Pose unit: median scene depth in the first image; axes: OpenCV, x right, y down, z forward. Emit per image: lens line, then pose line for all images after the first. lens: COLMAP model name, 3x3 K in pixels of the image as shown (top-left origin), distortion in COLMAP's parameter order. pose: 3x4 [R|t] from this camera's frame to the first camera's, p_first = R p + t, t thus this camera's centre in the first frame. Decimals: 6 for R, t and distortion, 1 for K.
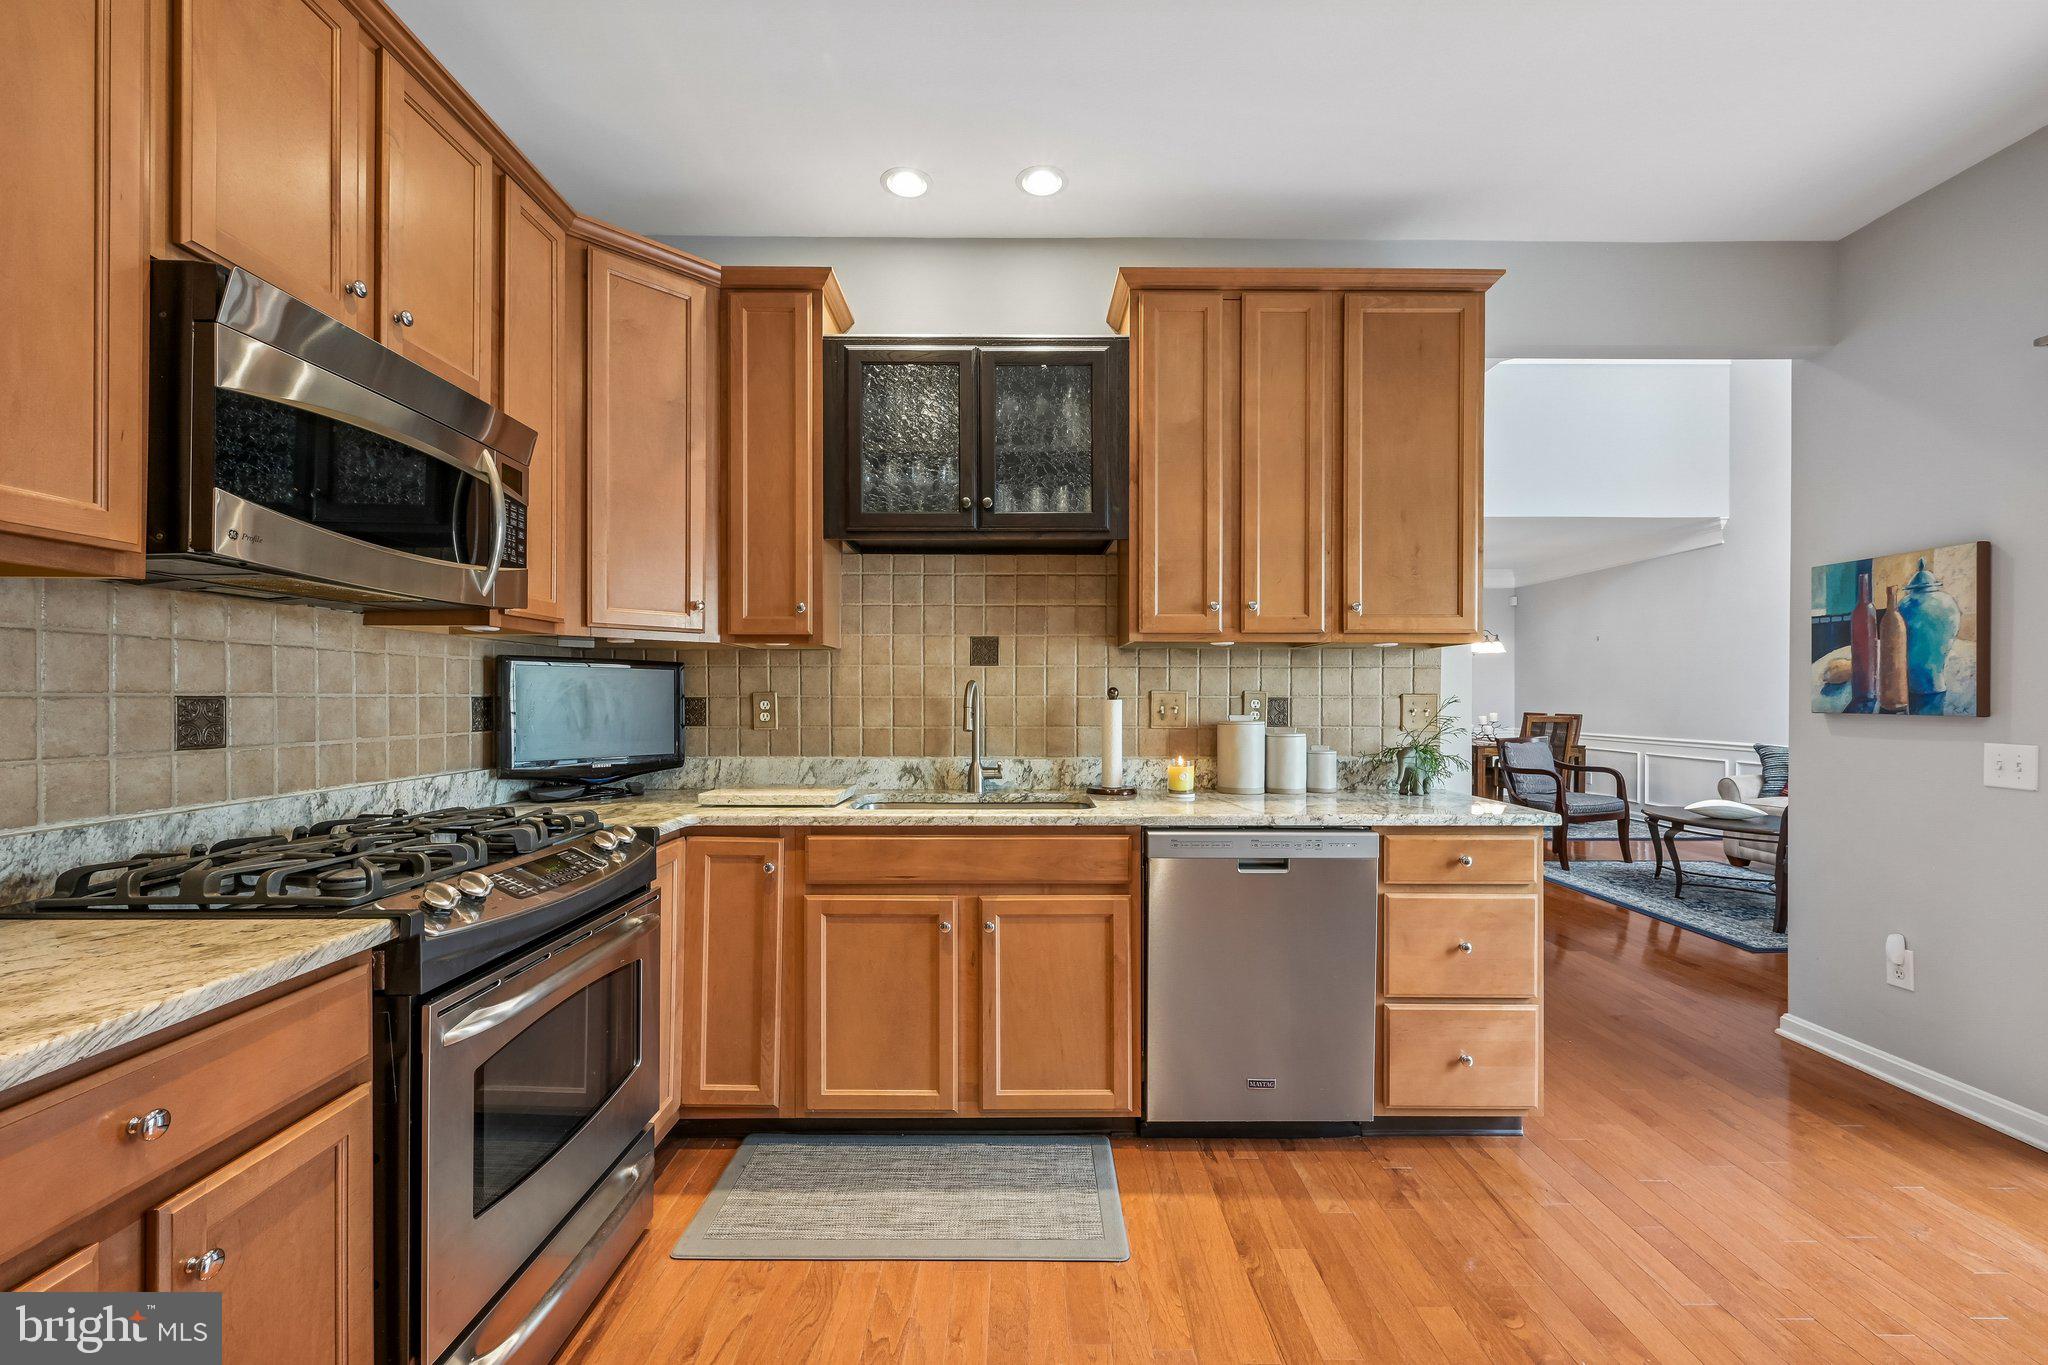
lens RADIAL K [[861.3, 0, 1026.8], [0, 861.3, 696.0], [0, 0, 1]] dist [0.002508, 0.000449]
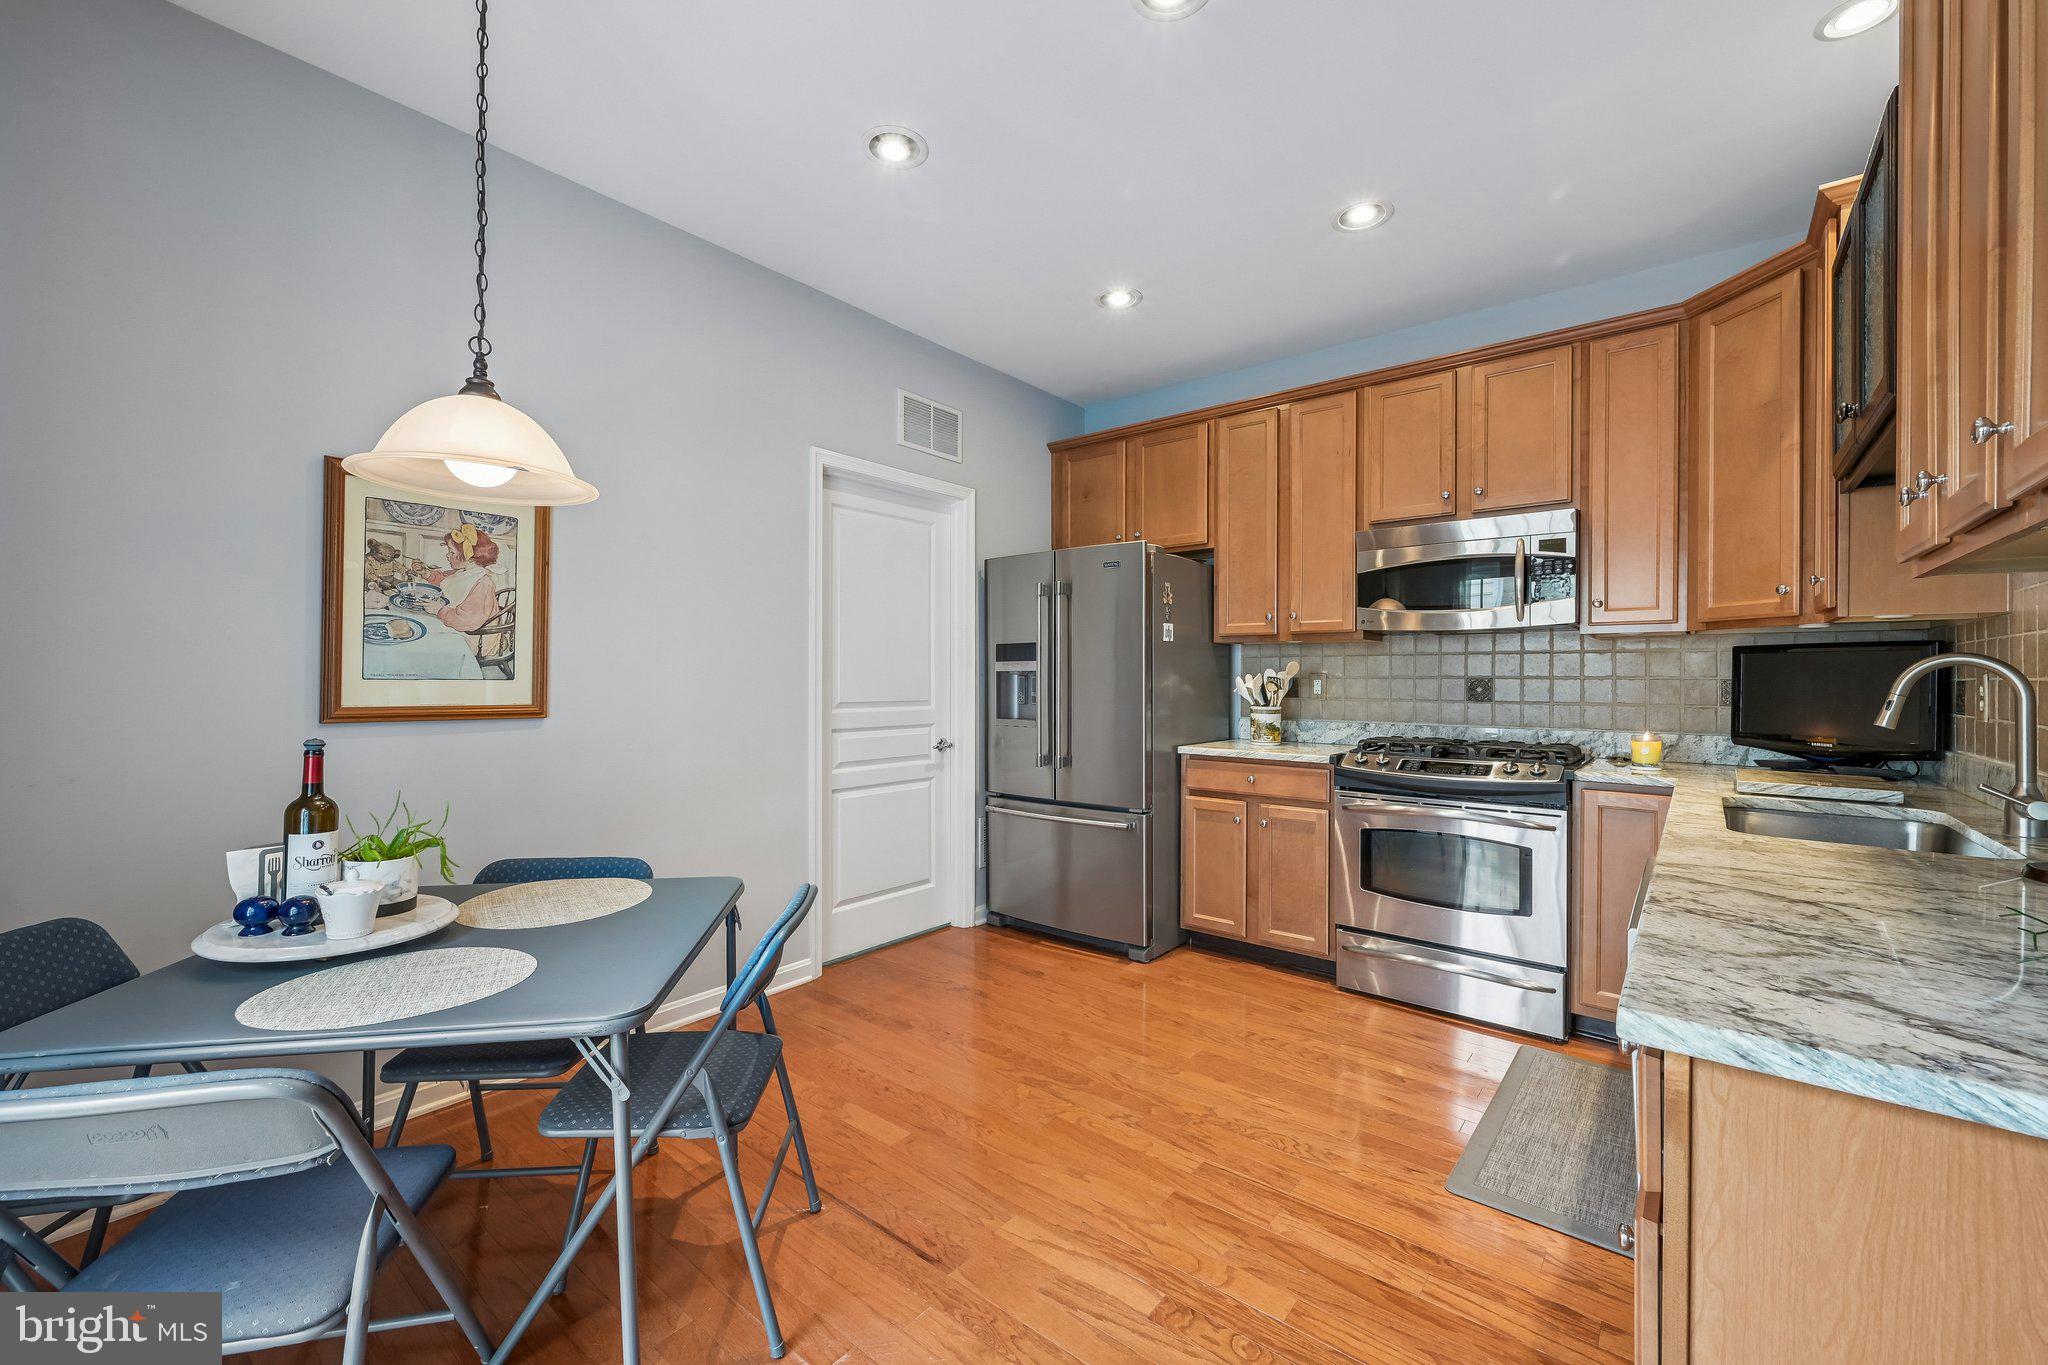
lens RADIAL K [[831.1, 0, 1034.0], [0, 831.1, 674.6], [0, 0, 1]] dist [-0.001943, -0.000101]
pose [[-0.635528, -0.004596, -0.772064, 1.123665], [-0.001972, 0.999989, -0.004330, 0.001449], [0.772075, -0.001229, -0.635530, 1.135093]]
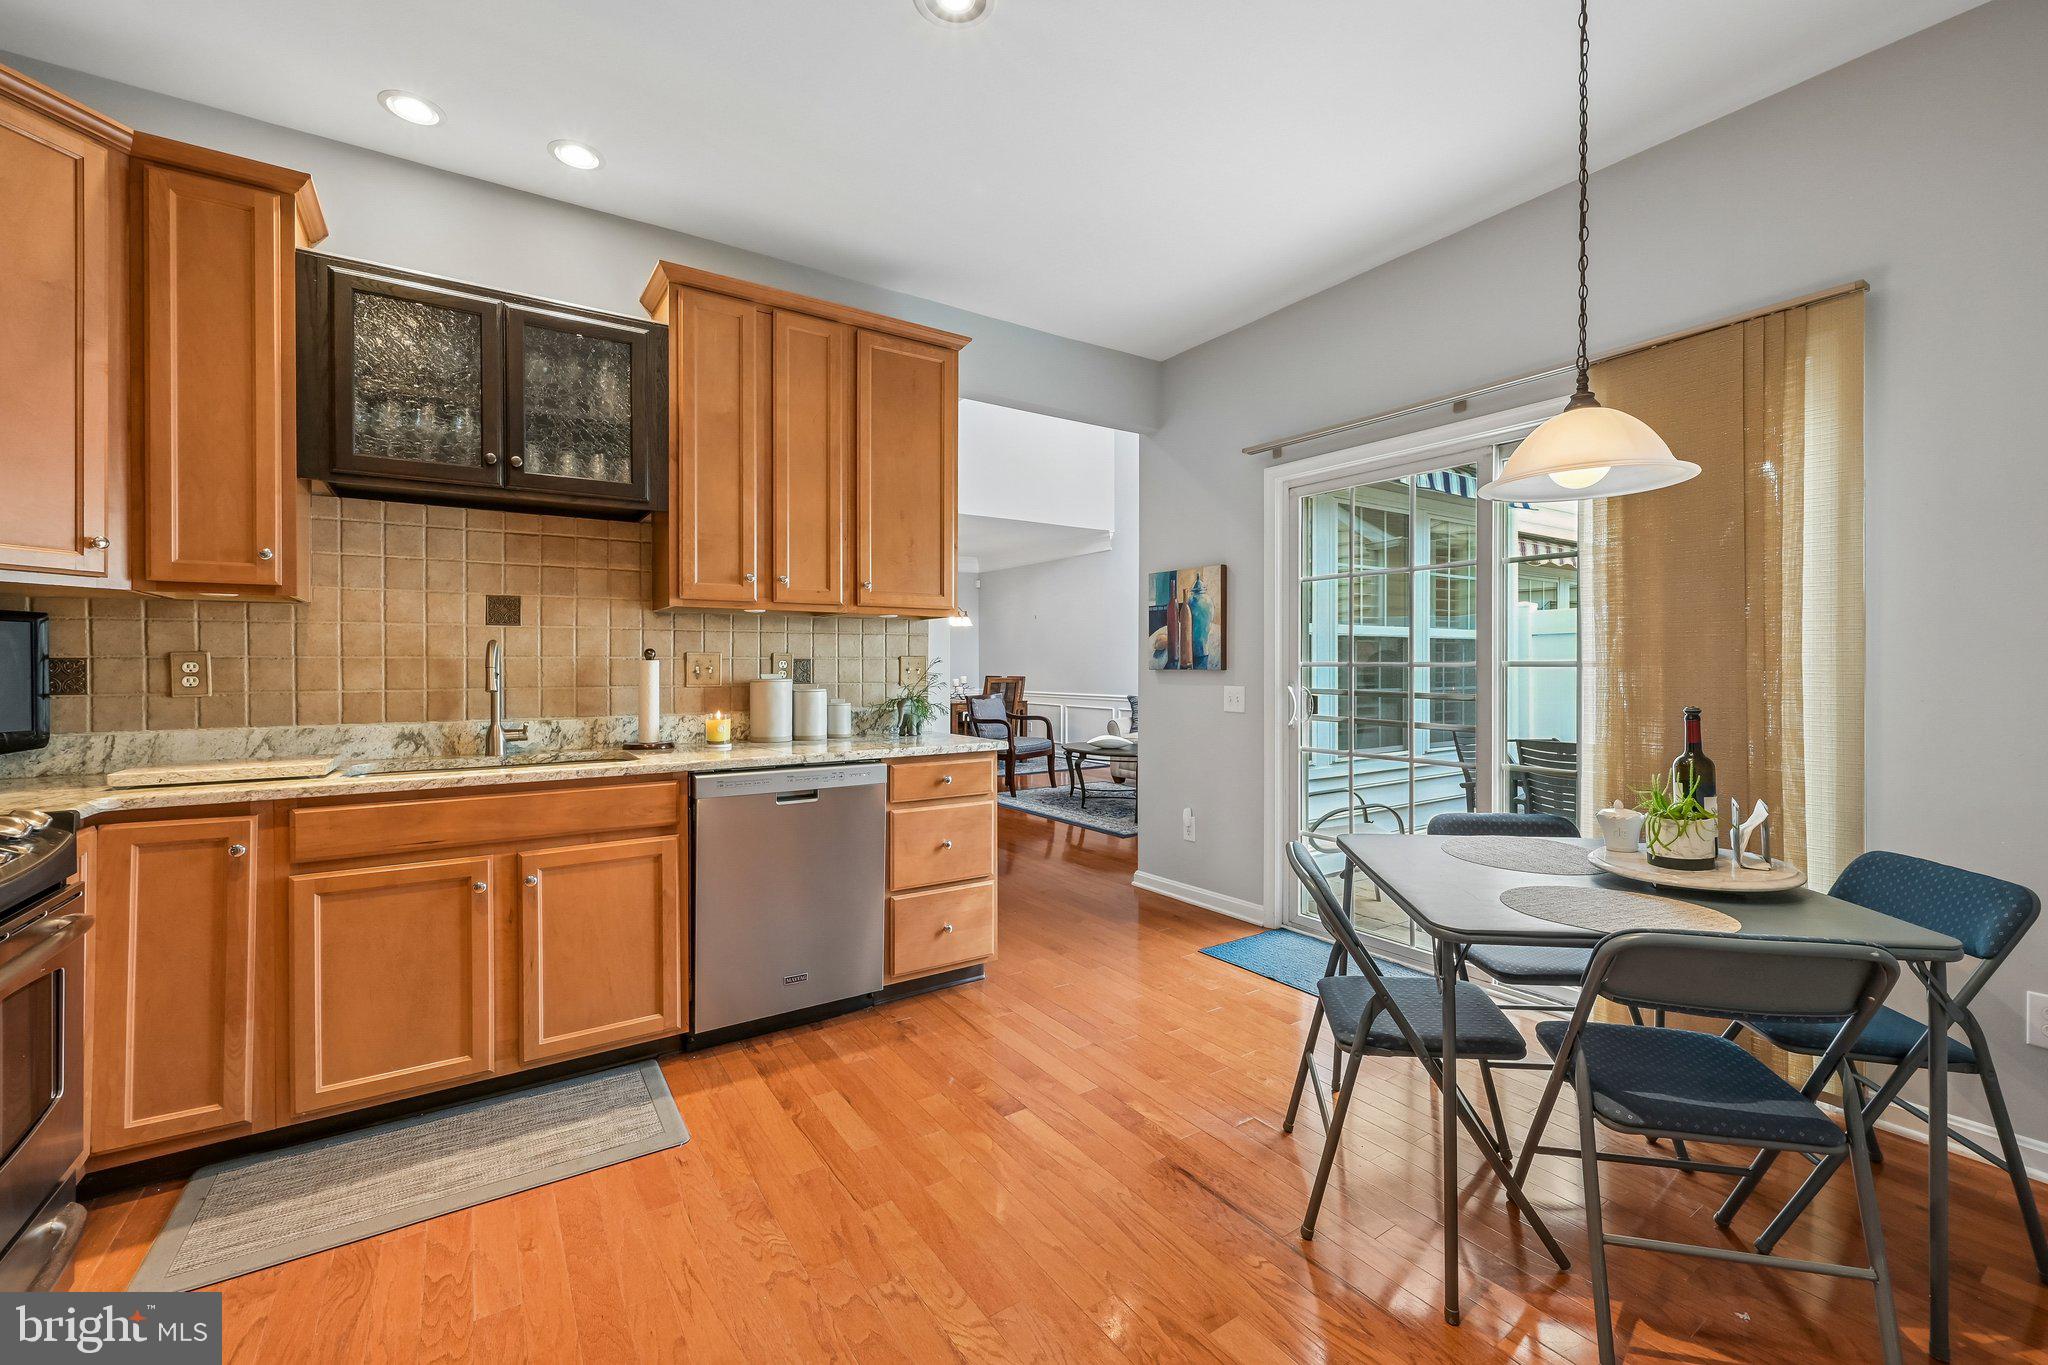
lens RADIAL K [[831.1, 0, 1034.0], [0, 831.1, 674.6], [0, 0, 1]] dist [-0.001943, -0.000101]
pose [[0.835655, -0.008979, 0.549182, -0.073639], [0.001456, 0.999899, 0.014132, 0.008760], [-0.549253, -0.011010, 0.835583, -0.129479]]
